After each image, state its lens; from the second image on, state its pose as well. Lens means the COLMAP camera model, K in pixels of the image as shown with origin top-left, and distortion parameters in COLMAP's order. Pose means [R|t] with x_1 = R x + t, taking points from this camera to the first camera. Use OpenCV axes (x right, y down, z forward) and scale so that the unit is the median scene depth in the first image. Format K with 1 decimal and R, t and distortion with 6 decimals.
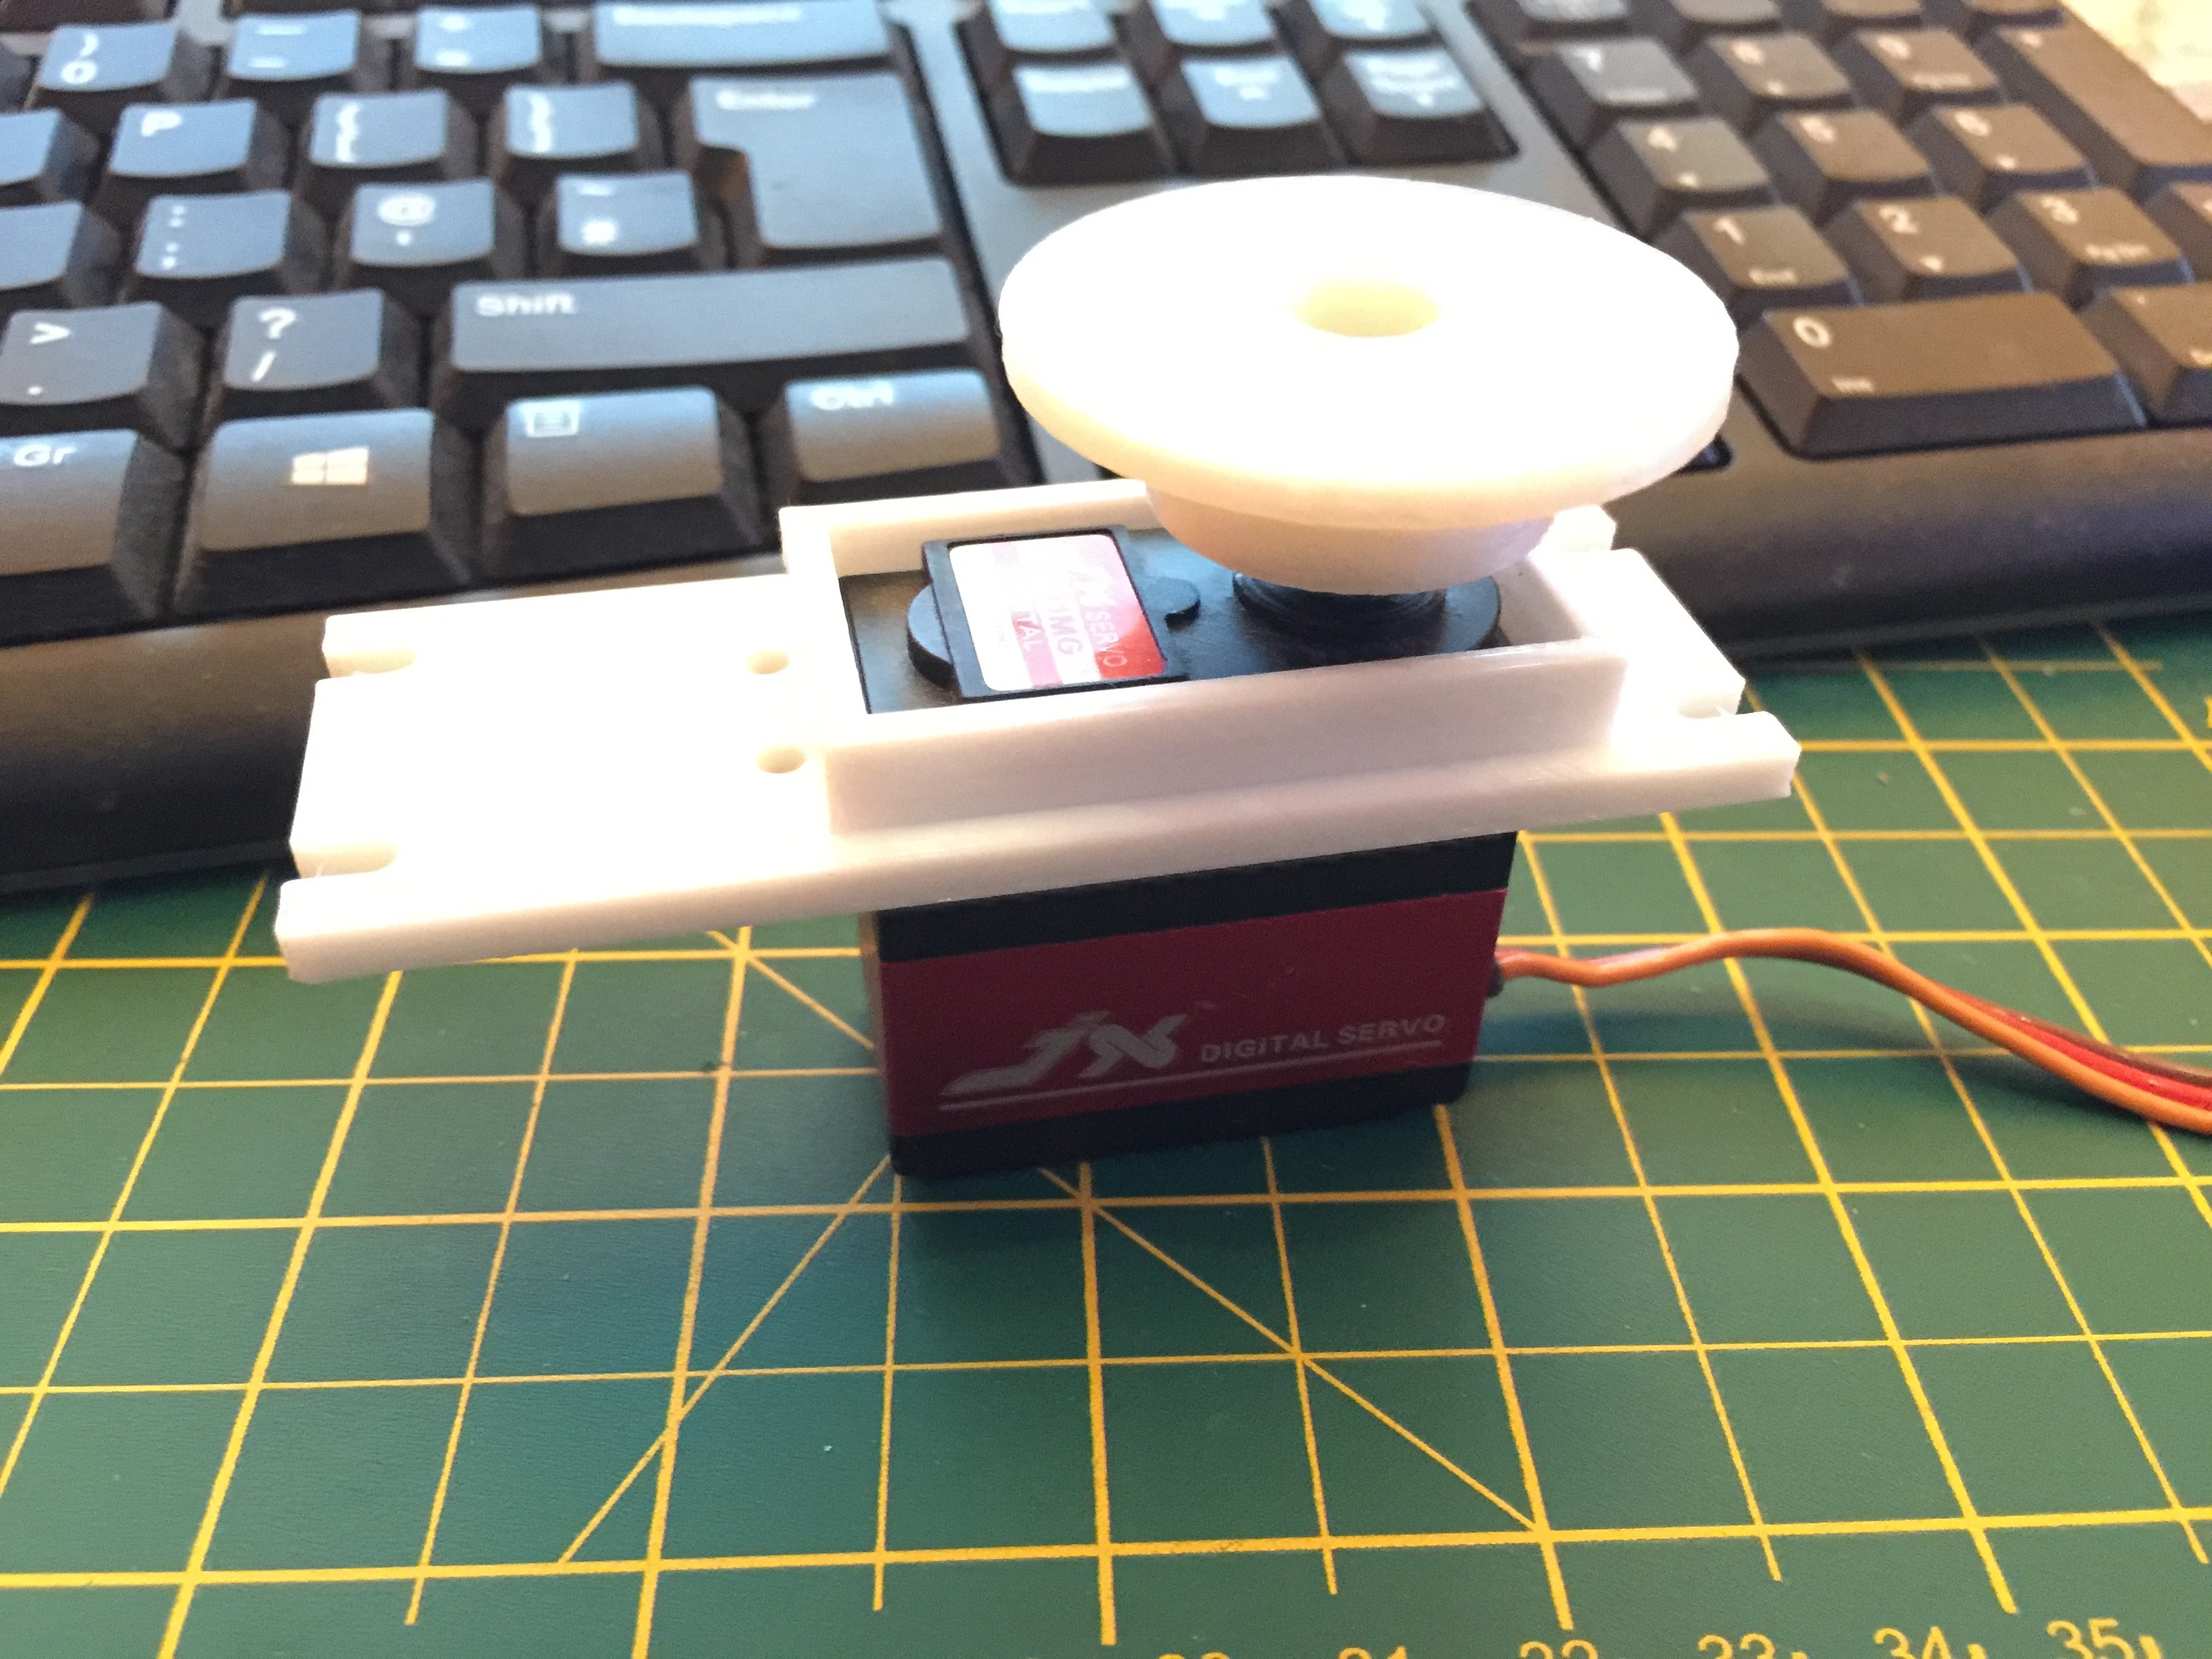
lens RADIAL K [[2096.7, 0, 1107.7], [0, 2096.7, 701.9], [0, 0, 1]] dist [0.076331, -0.160307]
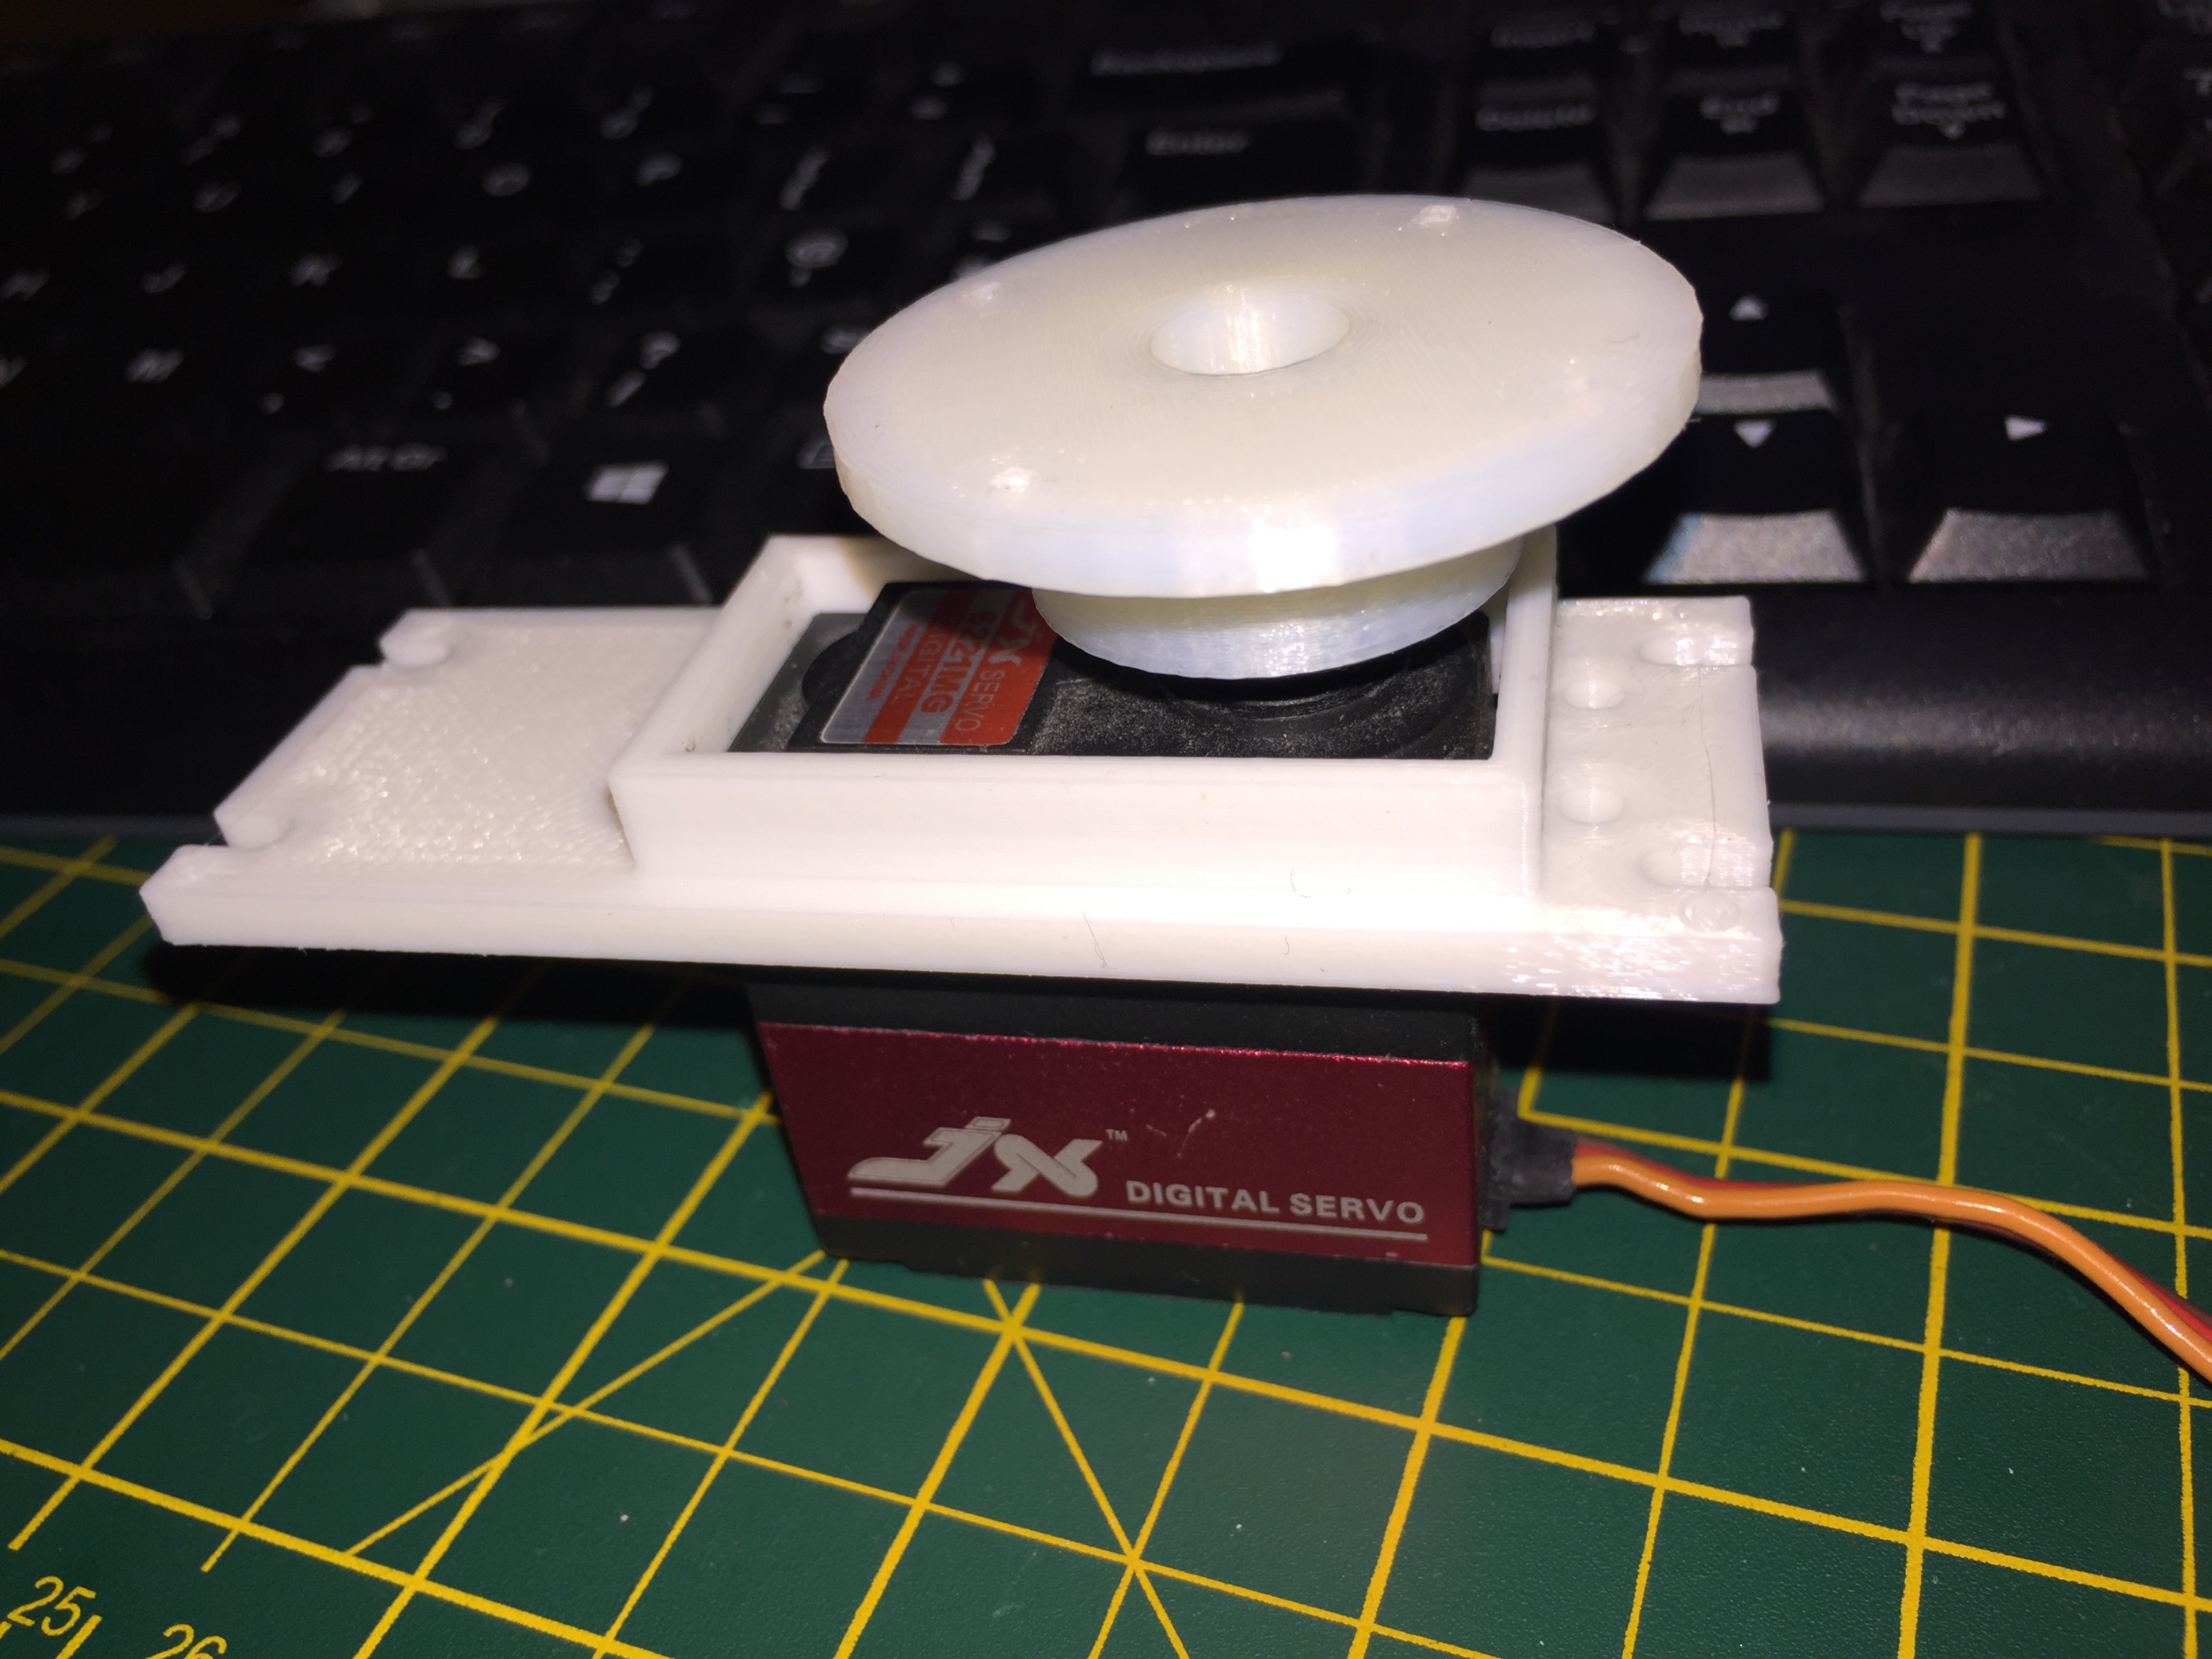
lens RADIAL K [[2096.7, 0, 1107.7], [0, 2096.7, 701.9], [0, 0, 1]] dist [0.076331, -0.160307]
pose [[0.891280, 0.098751, -0.442570, 0.400877], [-0.114171, 0.993427, -0.008262, -0.026804], [0.438845, 0.057892, 0.896696, 0.193808]]
